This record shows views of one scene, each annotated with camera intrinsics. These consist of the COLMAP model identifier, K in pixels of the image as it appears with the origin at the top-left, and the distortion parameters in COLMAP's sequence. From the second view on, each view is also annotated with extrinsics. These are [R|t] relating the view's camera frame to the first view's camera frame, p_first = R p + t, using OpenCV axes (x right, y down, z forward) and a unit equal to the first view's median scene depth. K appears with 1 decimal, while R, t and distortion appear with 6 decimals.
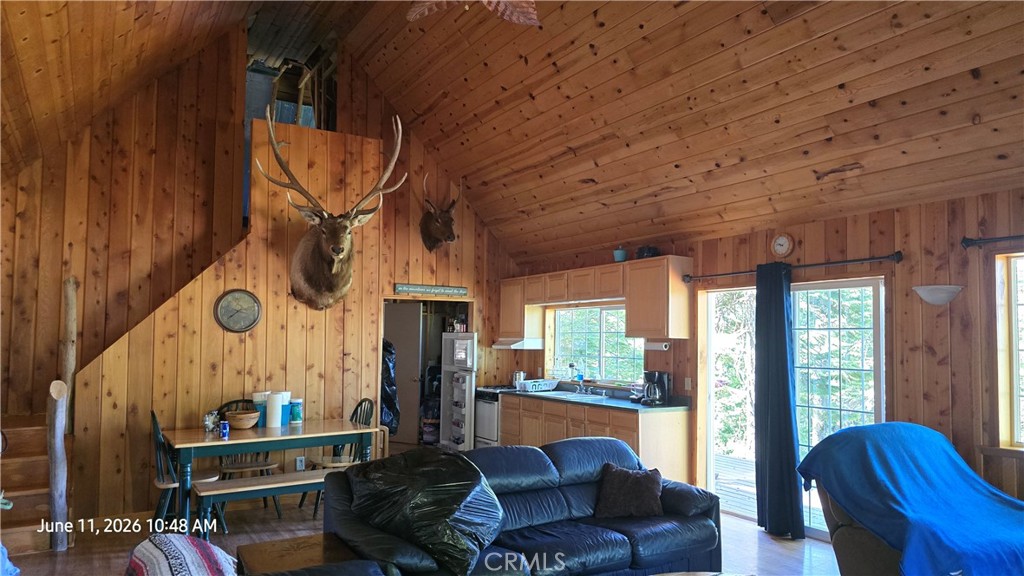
lens RADIAL K [[677.2, 0, 512.5], [0, 677.2, 290.6], [0, 0, 1]] dist [0.054716, -0.021419]
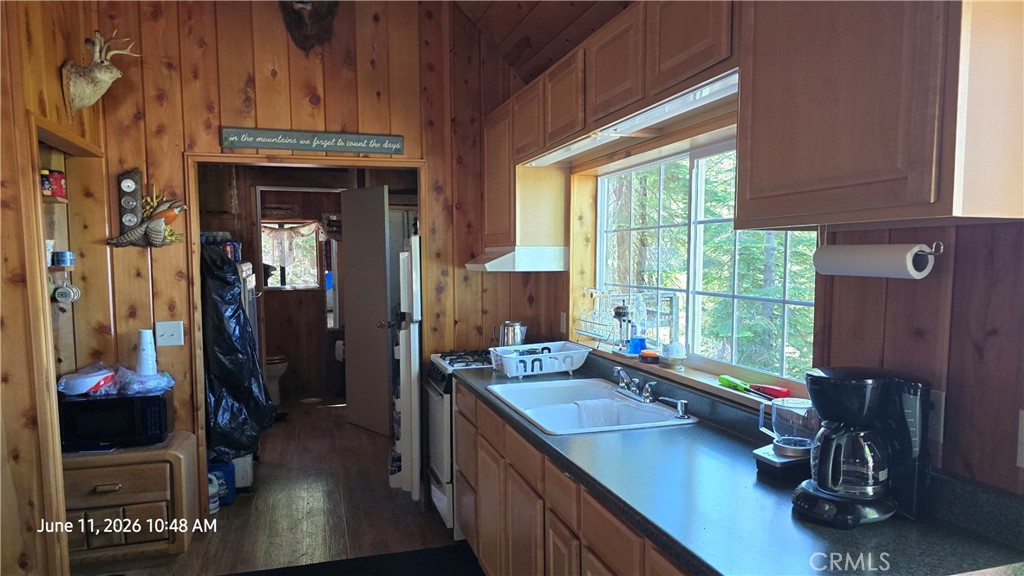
lens RADIAL K [[677.2, 0, 508.1], [0, 677.2, 294.3], [0, 0, 1]] dist [0.054716, -0.021419]
pose [[0.964992, -0.000310, -0.262278, 0.121973], [0.034284, 0.991568, 0.124968, 0.047122], [0.260028, -0.129585, 0.956866, 0.587028]]
